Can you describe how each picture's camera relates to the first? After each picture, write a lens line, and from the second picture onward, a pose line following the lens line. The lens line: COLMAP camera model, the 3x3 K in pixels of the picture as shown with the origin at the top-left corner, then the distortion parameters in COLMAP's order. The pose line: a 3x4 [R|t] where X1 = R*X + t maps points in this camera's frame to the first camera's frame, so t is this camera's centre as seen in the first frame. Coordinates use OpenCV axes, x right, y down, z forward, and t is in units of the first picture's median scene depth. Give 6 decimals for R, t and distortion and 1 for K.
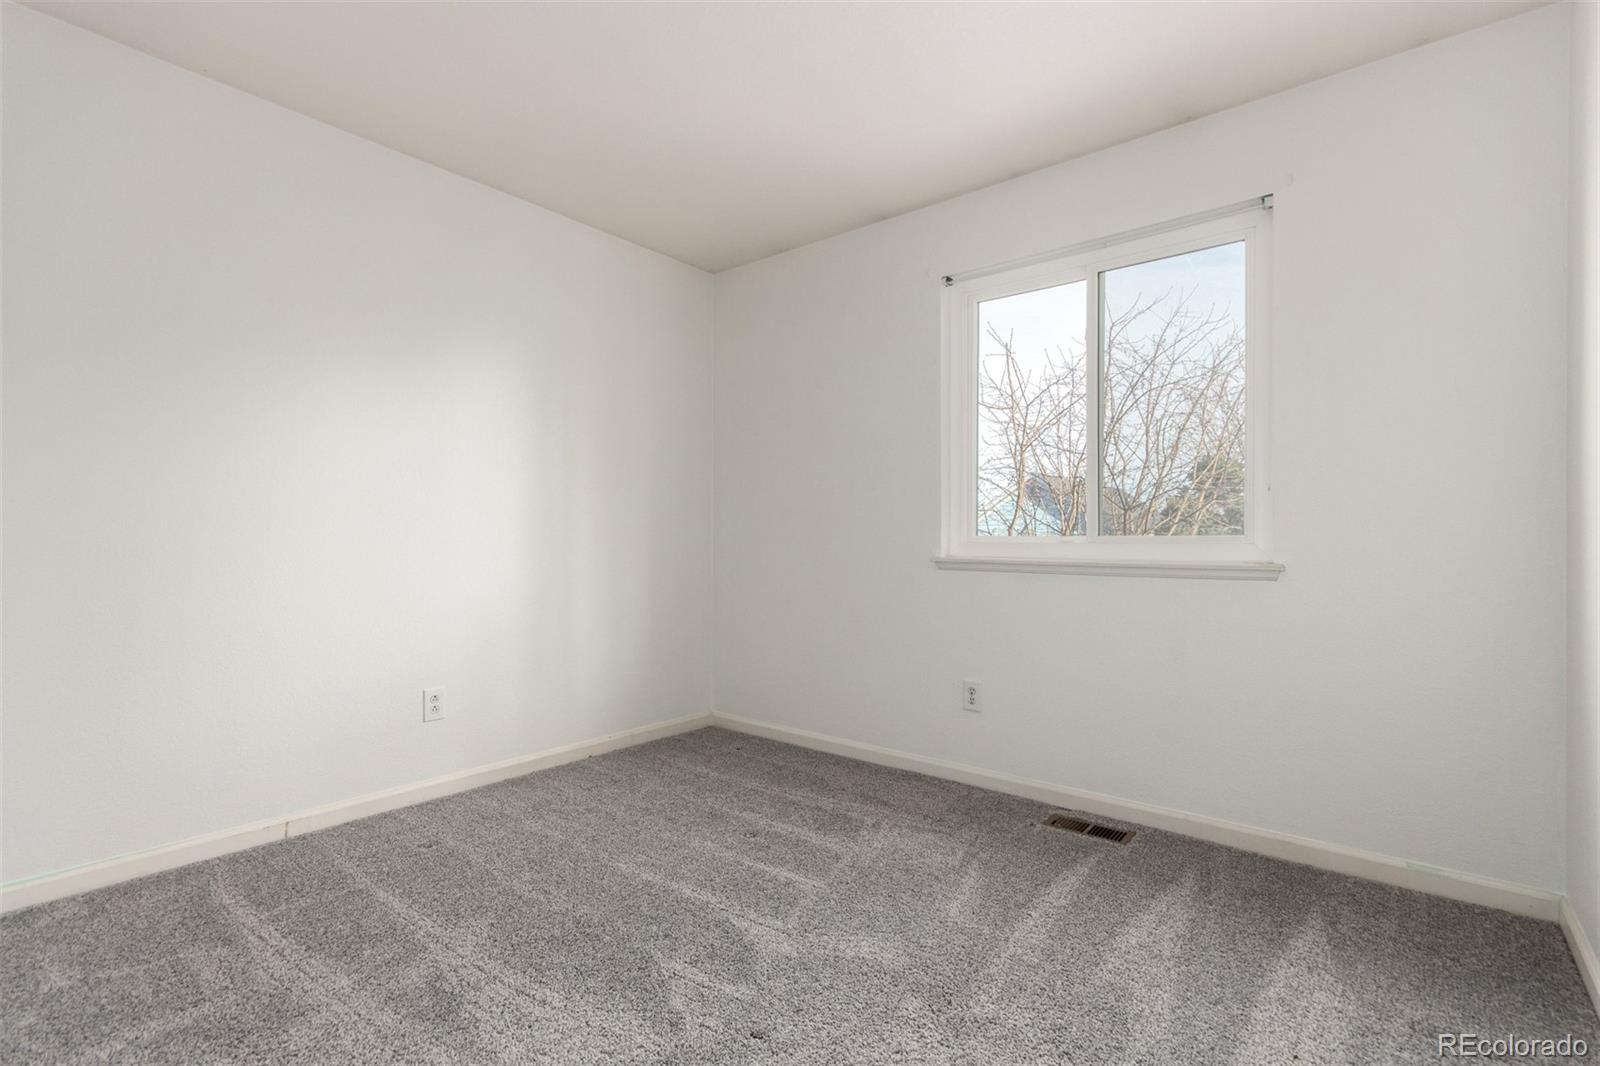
lens RADIAL K [[740.8, 0, 793.2], [0, 740.8, 526.9], [0, 0, 1]] dist [-0.000970, 0.001609]
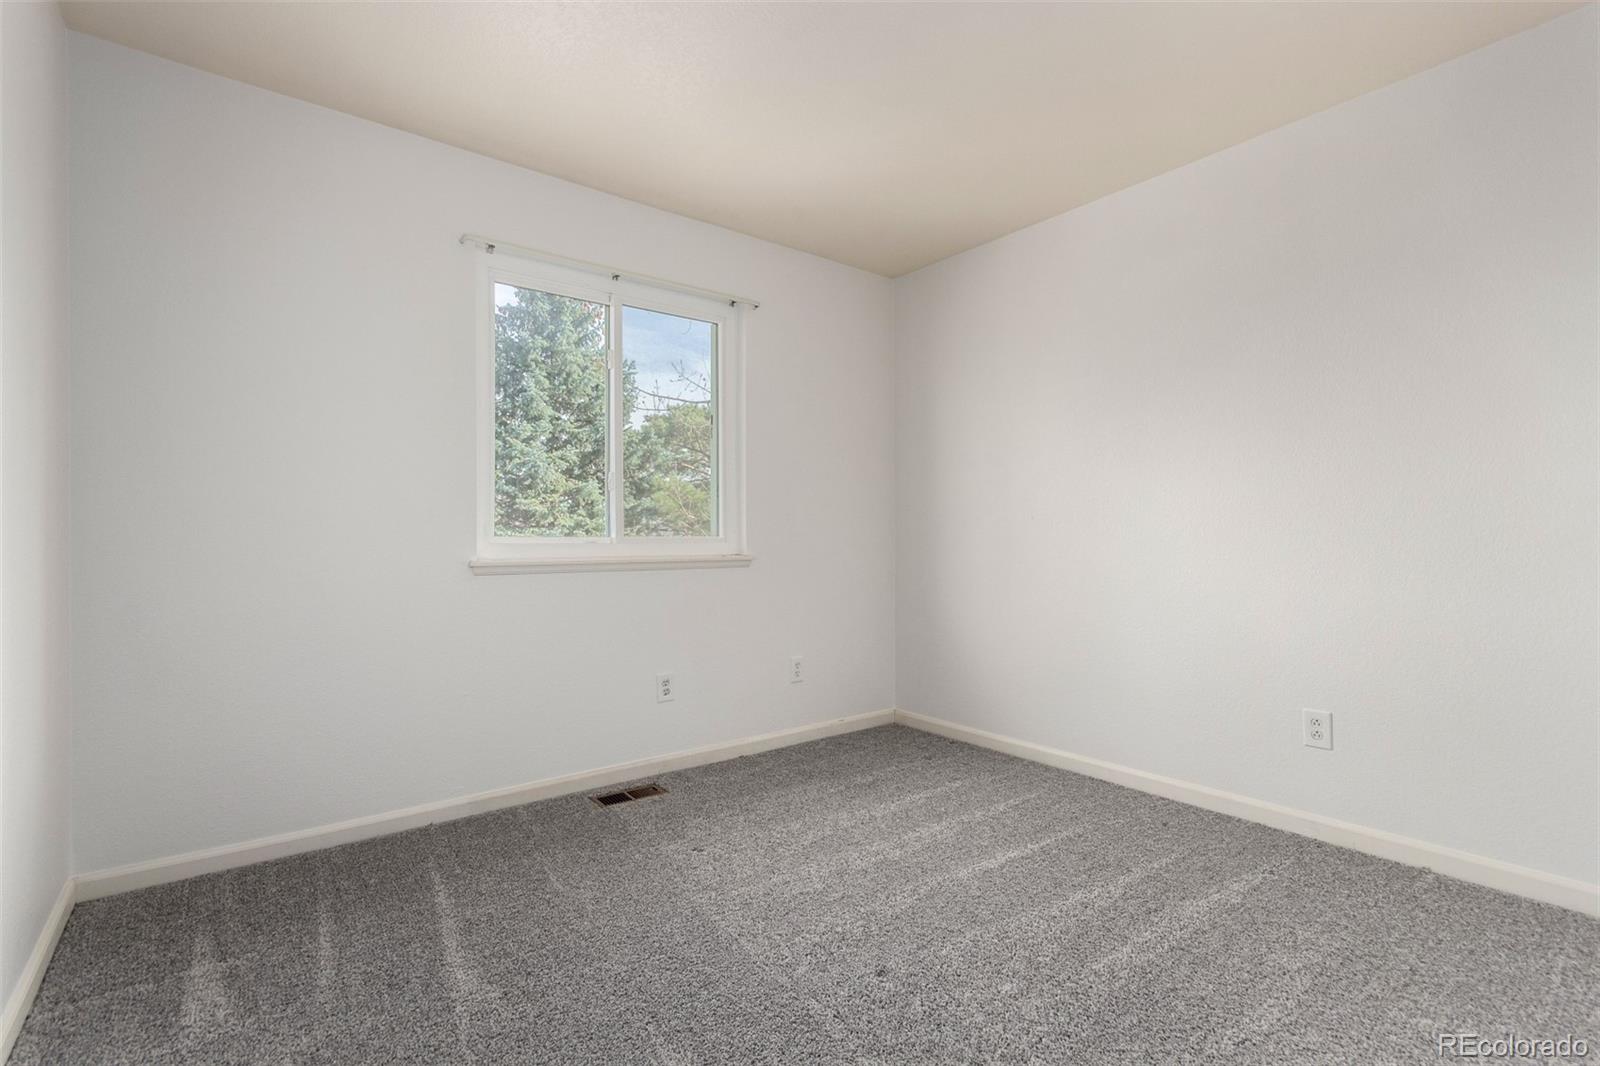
lens RADIAL K [[740.8, 0, 794.5], [0, 740.8, 541.7], [0, 0, 1]] dist [-0.000970, 0.001609]
pose [[0.206222, -0.006045, 0.978487, -0.628389], [-0.010423, 0.999911, 0.008374, 0.007536], [-0.978450, -0.011926, 0.206141, 0.501415]]
